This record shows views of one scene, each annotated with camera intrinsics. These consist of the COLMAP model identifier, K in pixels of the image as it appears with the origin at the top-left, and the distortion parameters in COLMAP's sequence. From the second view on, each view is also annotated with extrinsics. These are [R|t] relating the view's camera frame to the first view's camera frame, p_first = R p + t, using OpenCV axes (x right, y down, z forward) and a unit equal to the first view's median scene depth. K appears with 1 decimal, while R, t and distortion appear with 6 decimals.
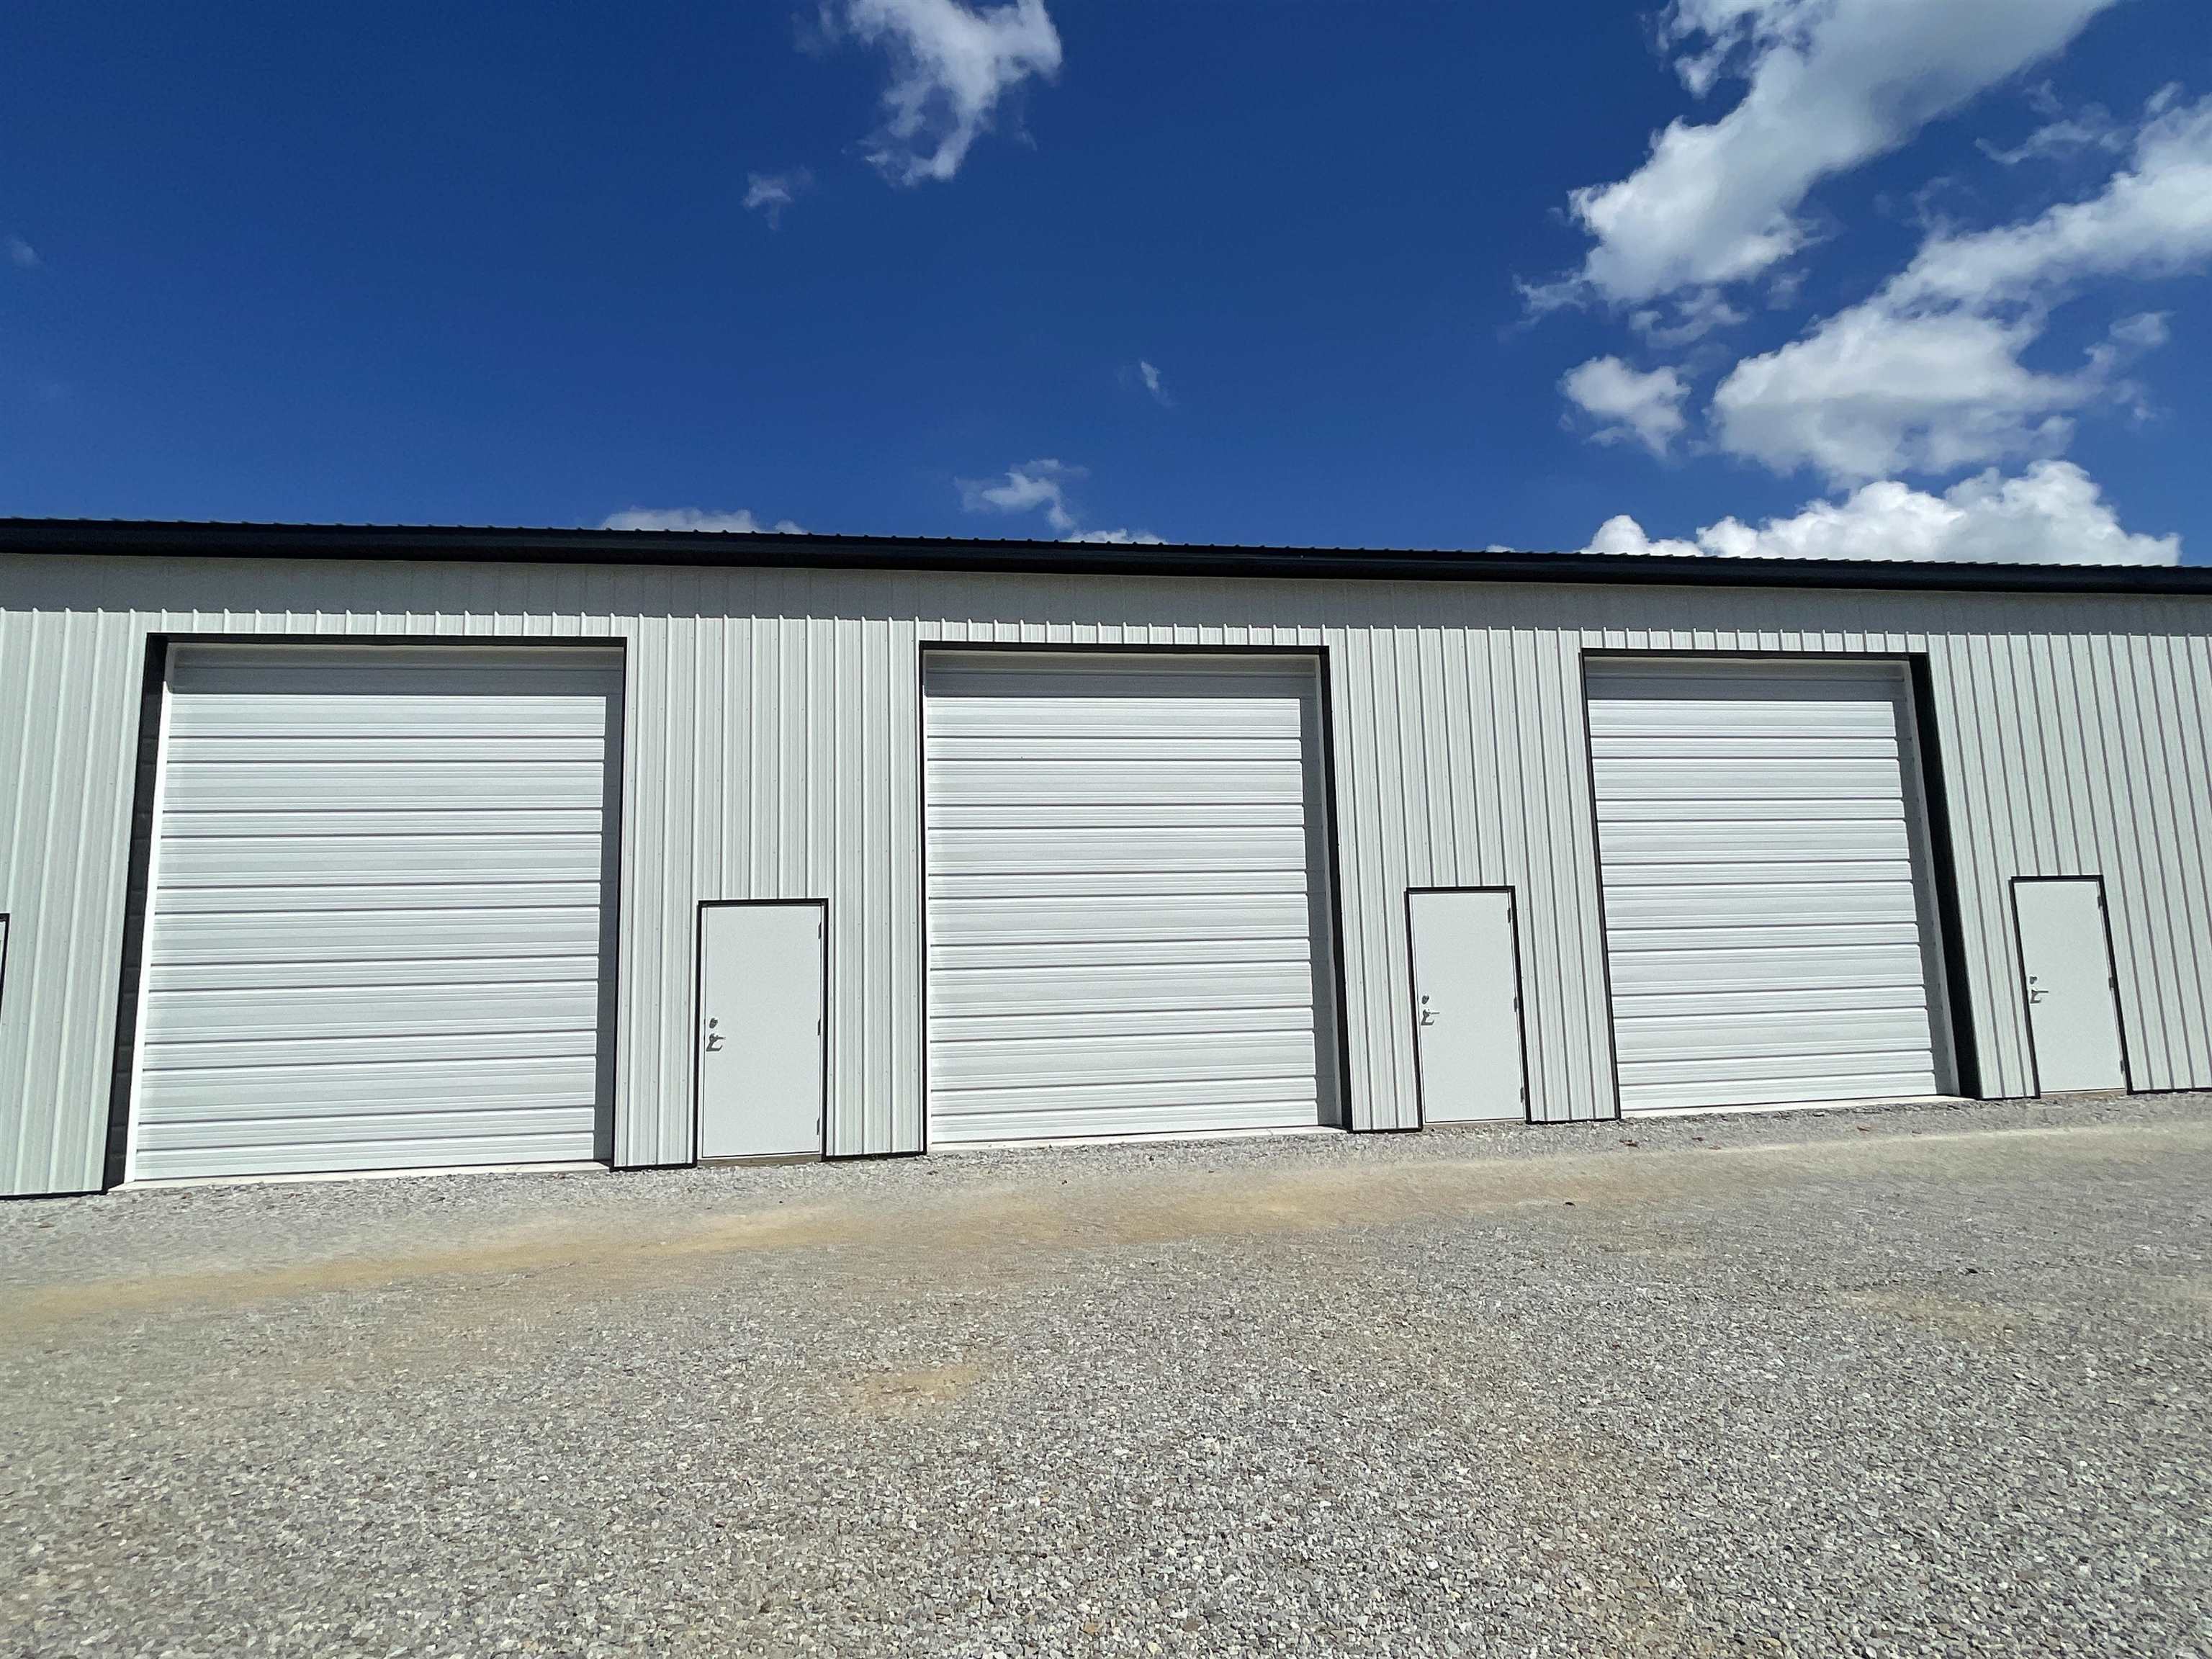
lens RADIAL K [[1093.8, 0, 1106.0], [0, 1093.8, 829.5], [0, 0, 1]] dist [-0.011060, 0.005470]
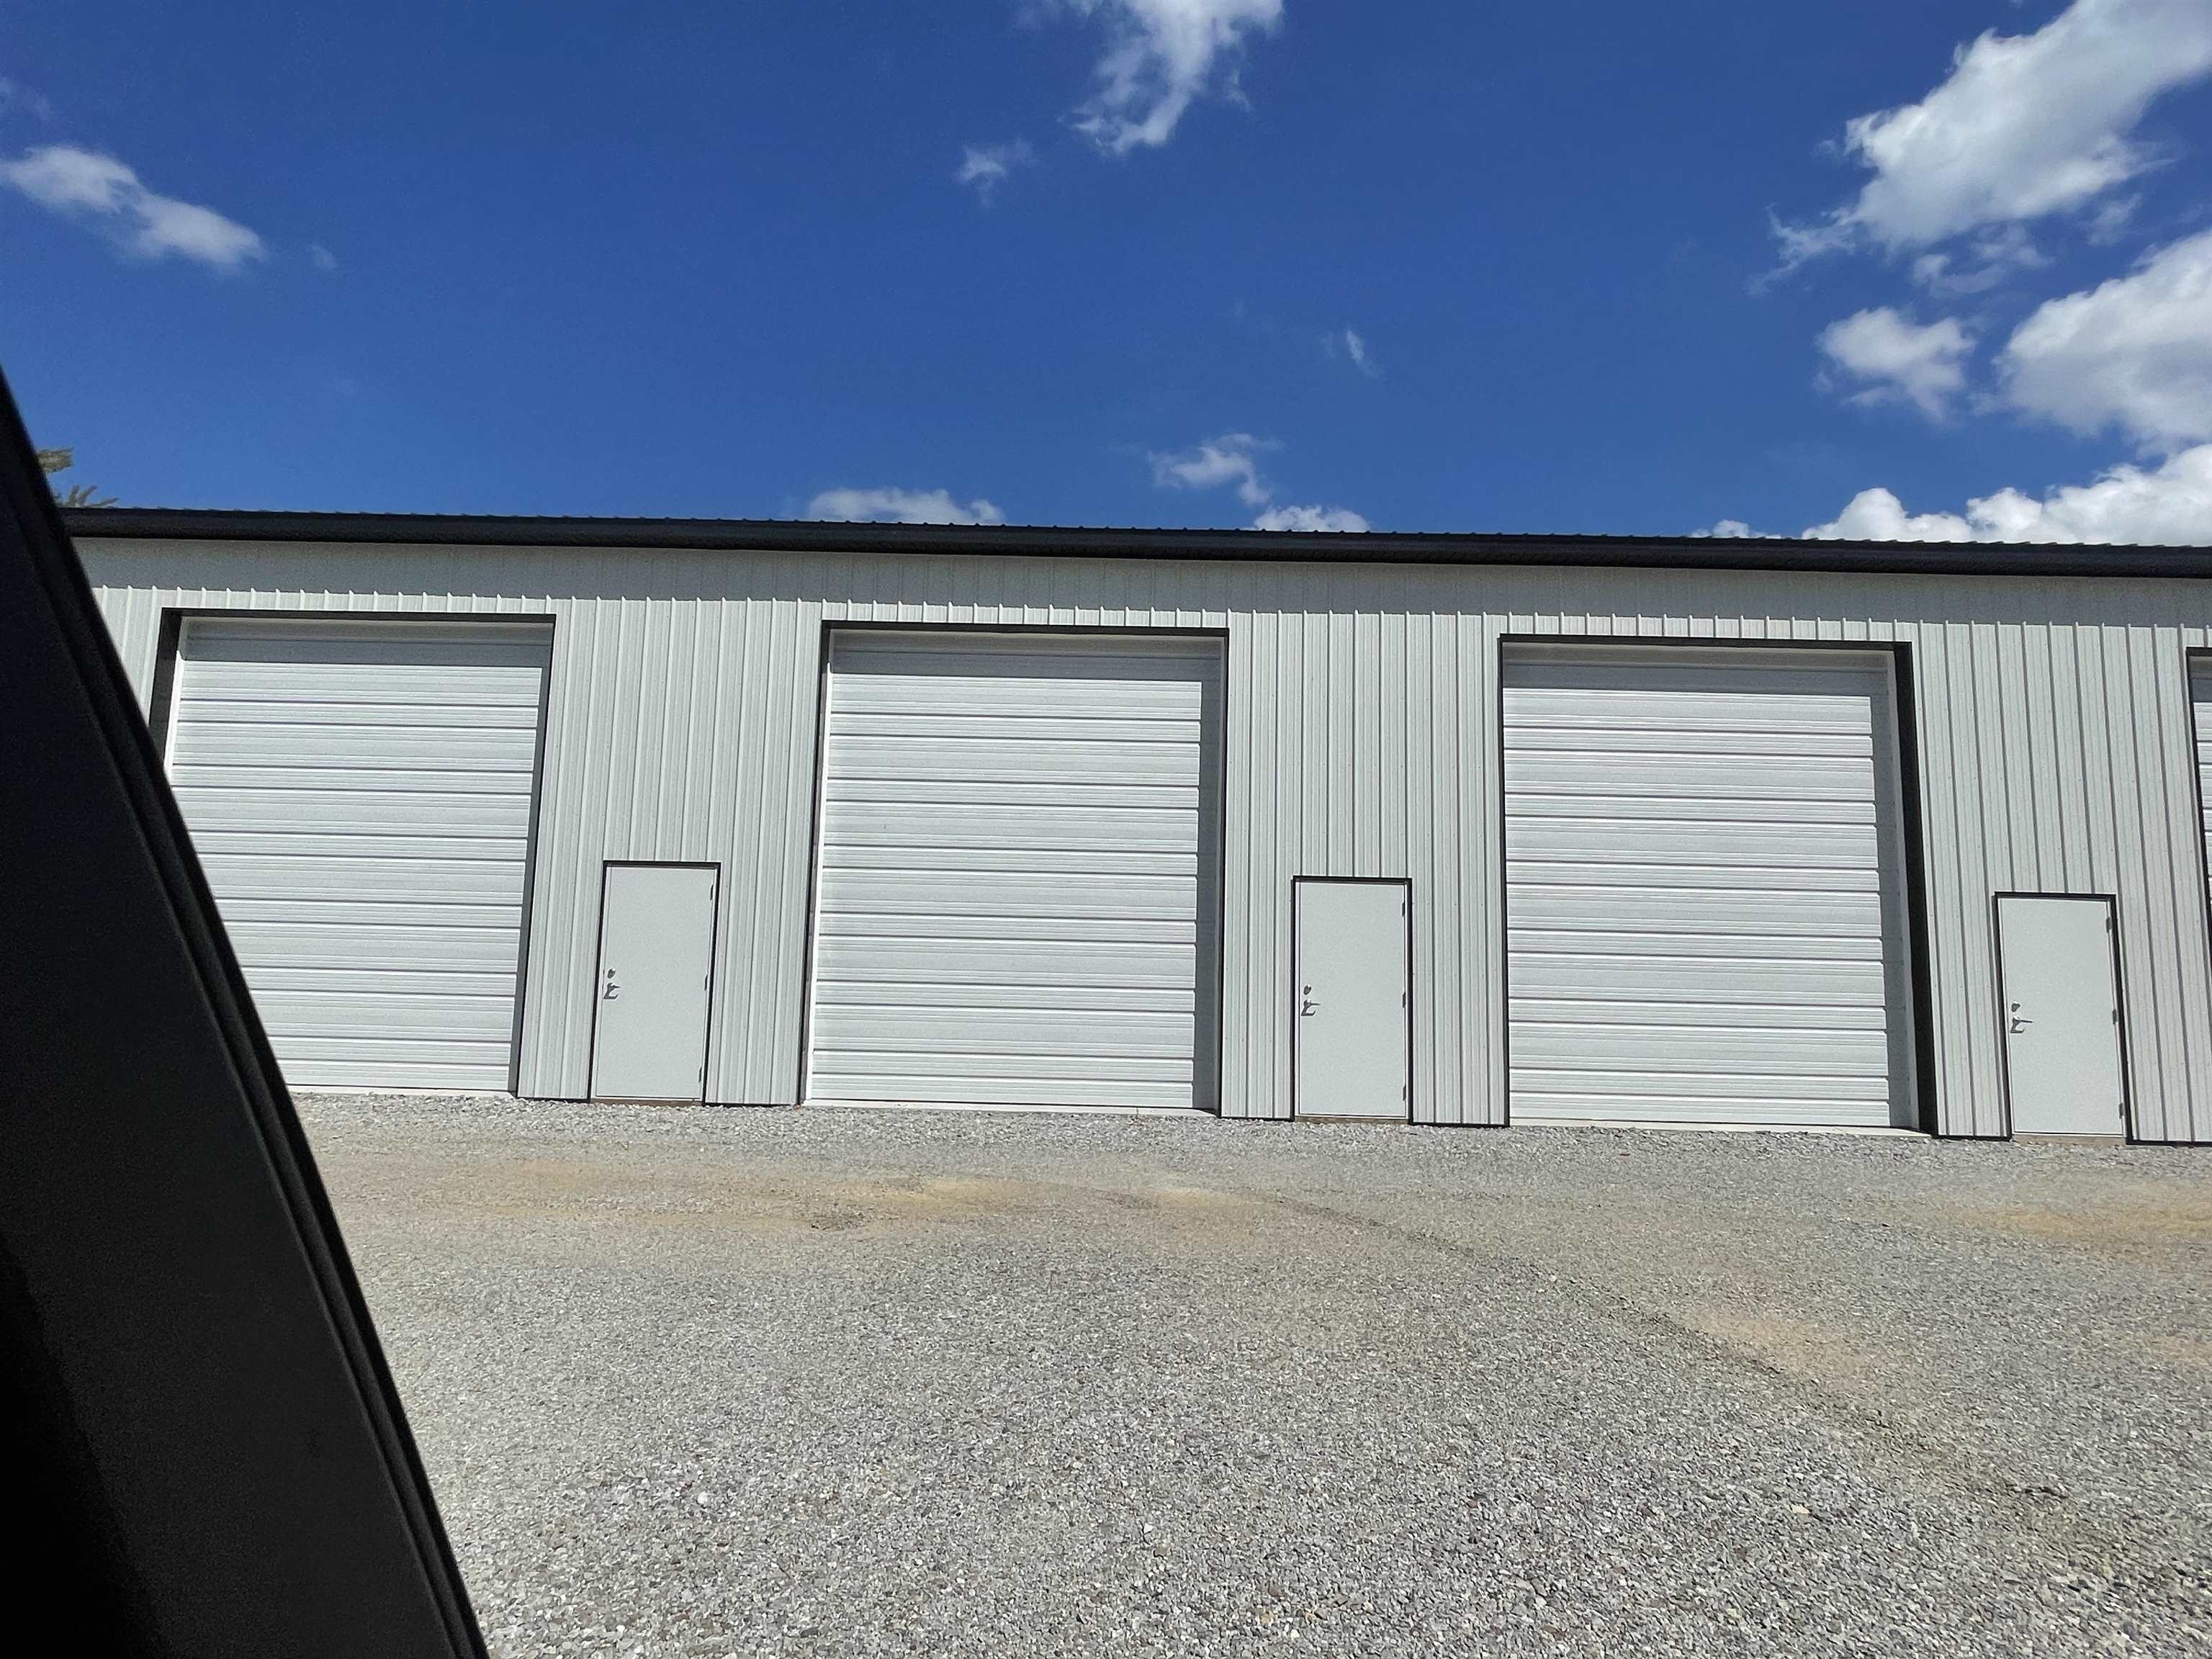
lens RADIAL K [[1093.8, 0, 1106.0], [0, 1093.8, 829.5], [0, 0, 1]] dist [-0.011060, 0.005470]
pose [[0.989073, 0.034899, -0.143235, 0.224391], [-0.033002, 0.999334, 0.015599, 0.001891], [0.143684, -0.010701, 0.989566, 0.003071]]
